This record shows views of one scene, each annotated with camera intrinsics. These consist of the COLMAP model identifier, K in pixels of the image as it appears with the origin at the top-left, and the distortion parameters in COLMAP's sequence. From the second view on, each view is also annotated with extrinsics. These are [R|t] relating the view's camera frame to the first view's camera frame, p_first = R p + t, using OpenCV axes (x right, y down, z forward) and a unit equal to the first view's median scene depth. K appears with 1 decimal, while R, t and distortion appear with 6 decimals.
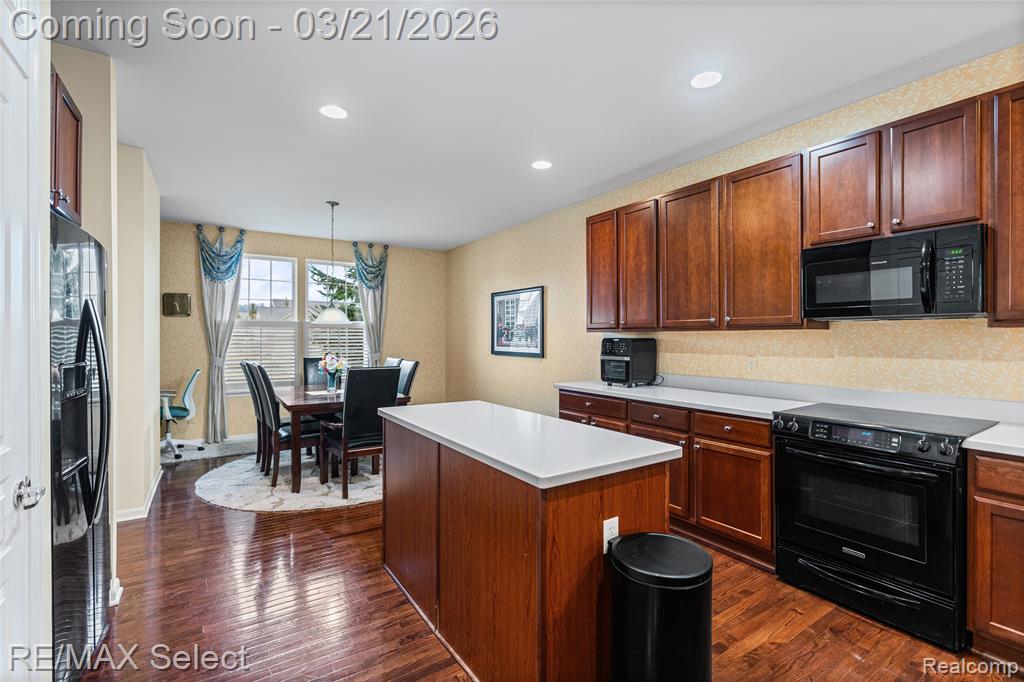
lens RADIAL K [[467.0, 0, 511.9], [0, 467.0, 336.8], [0, 0, 1]] dist [-0.011135, 0.005549]
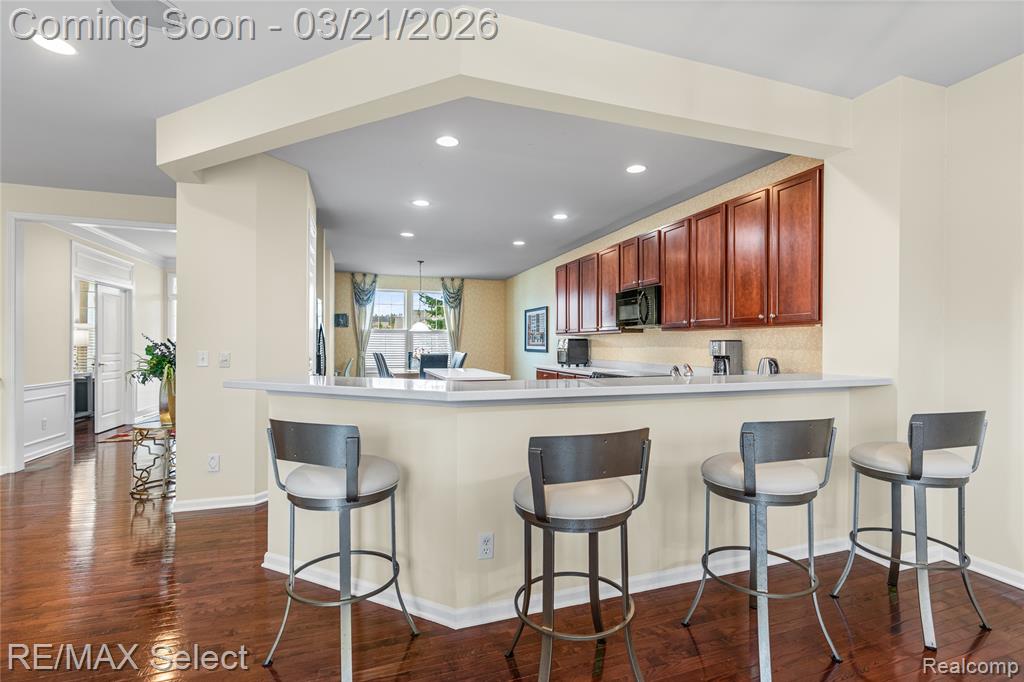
lens RADIAL K [[467.0, 0, 516.5], [0, 467.0, 343.8], [0, 0, 1]] dist [-0.011135, 0.005549]
pose [[0.967323, 0.004245, -0.253513, 0.484686], [-0.004505, 0.999990, -0.000447, 0.023701], [0.253508, 0.001575, 0.967332, -0.710445]]
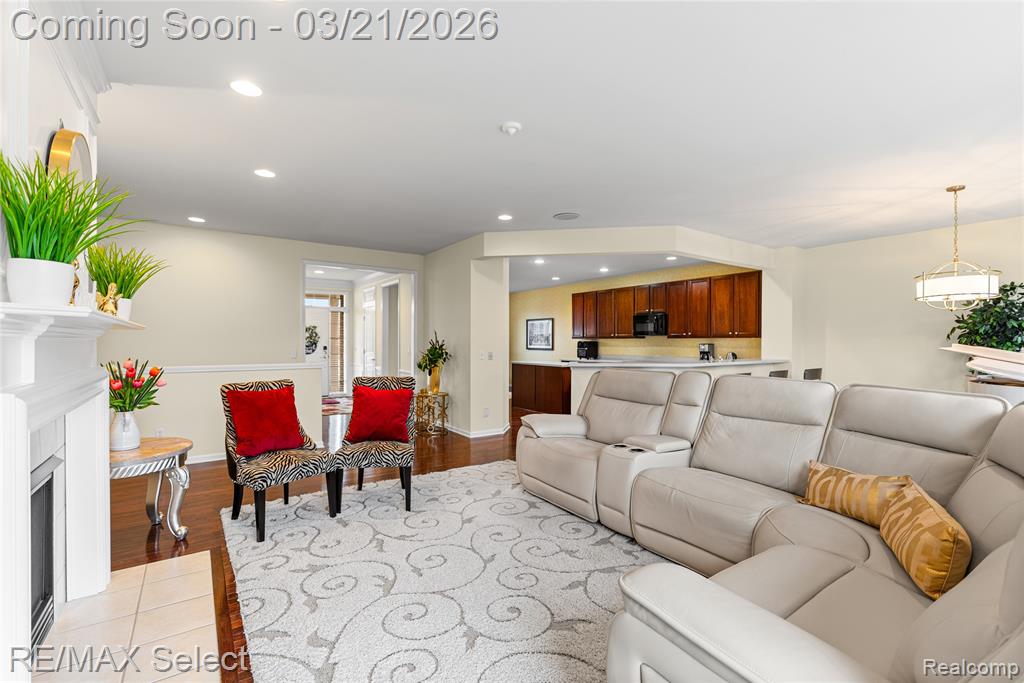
lens RADIAL K [[467.0, 0, 512.9], [0, 467.0, 338.8], [0, 0, 1]] dist [-0.011135, 0.005549]
pose [[0.999798, 0.004275, 0.019622, -0.226957], [-0.004126, 0.999962, -0.007618, 0.010324], [-0.019654, 0.007536, 0.999778, -1.649982]]
